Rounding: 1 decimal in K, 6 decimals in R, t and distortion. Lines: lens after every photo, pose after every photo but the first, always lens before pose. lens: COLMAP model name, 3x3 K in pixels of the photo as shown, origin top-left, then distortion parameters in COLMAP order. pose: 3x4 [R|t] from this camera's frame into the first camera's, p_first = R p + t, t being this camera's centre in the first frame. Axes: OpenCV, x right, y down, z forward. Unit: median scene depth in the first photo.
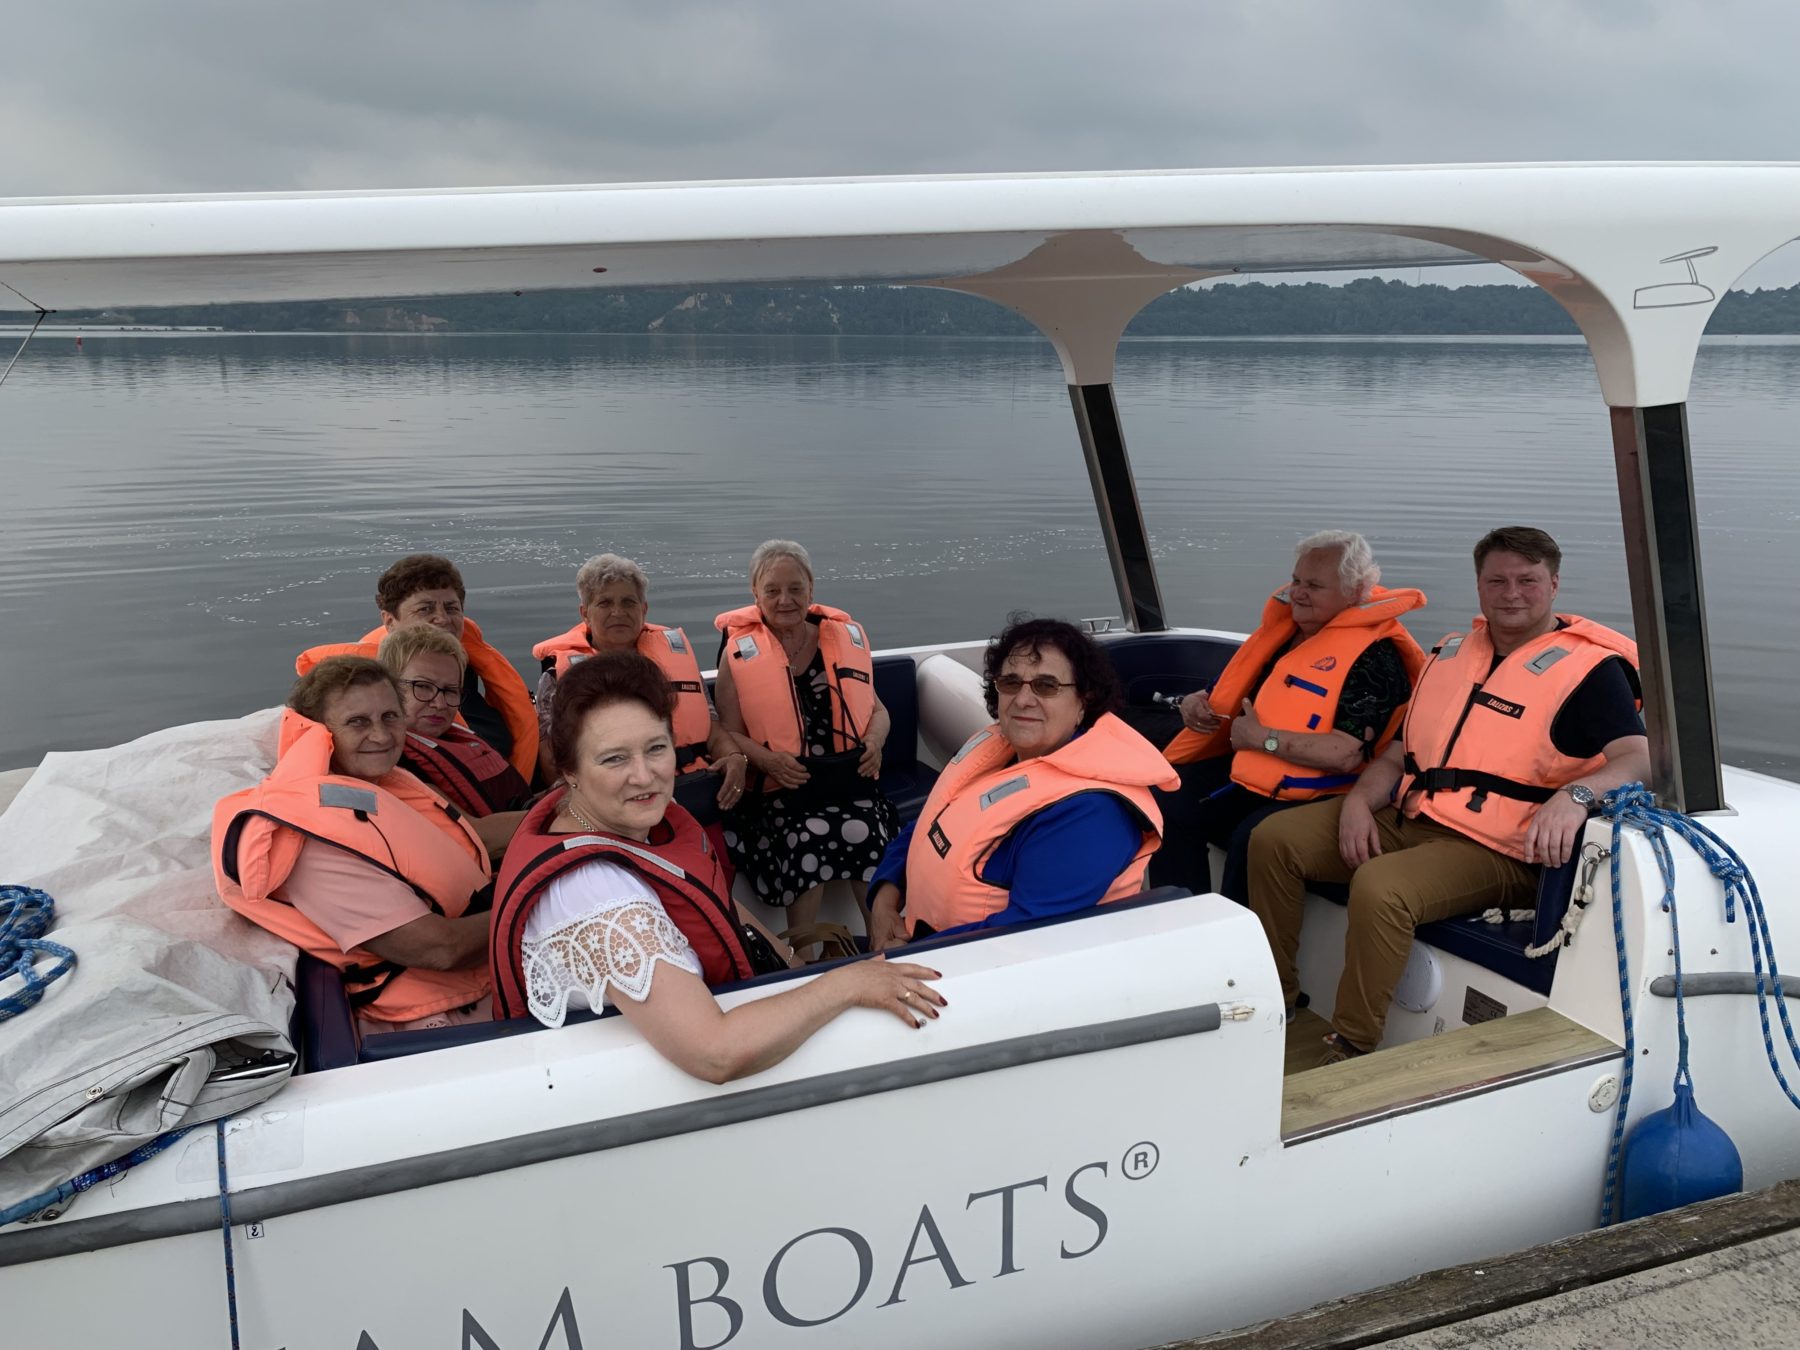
lens RADIAL K [[1360.9, 0, 899.7], [0, 1360.9, 675.9], [0, 0, 1]] dist [0.036233, -0.050597]
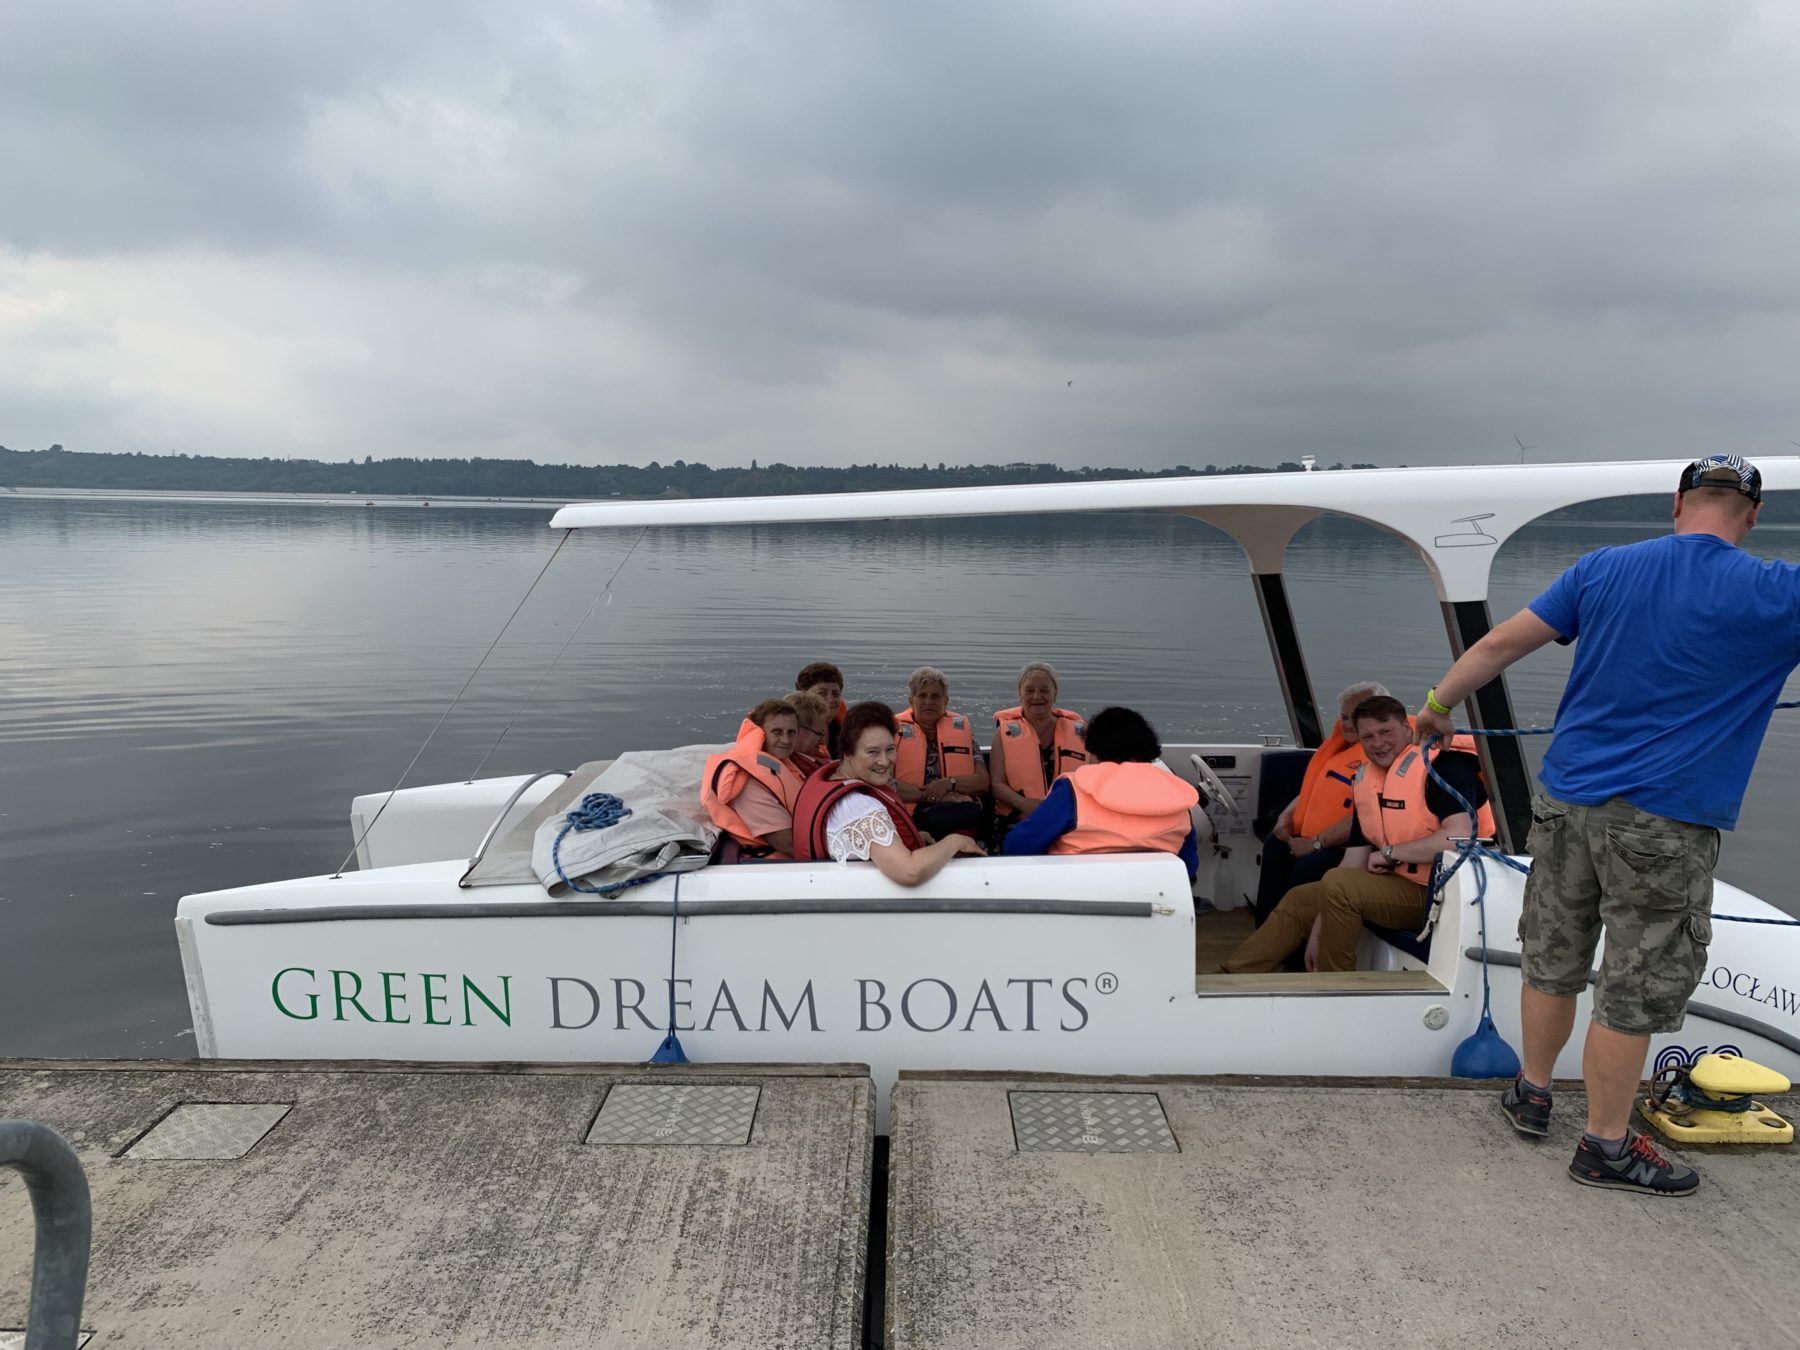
lens RADIAL K [[1360.9, 0, 919.6], [0, 1360.9, 678.5], [0, 0, 1]] dist [0.036233, -0.050597]
pose [[0.946229, 0.052045, -0.319282, 0.530672], [-0.091428, 0.989760, -0.109620, 0.172952], [0.310308, 0.132917, 0.941298, -0.950076]]
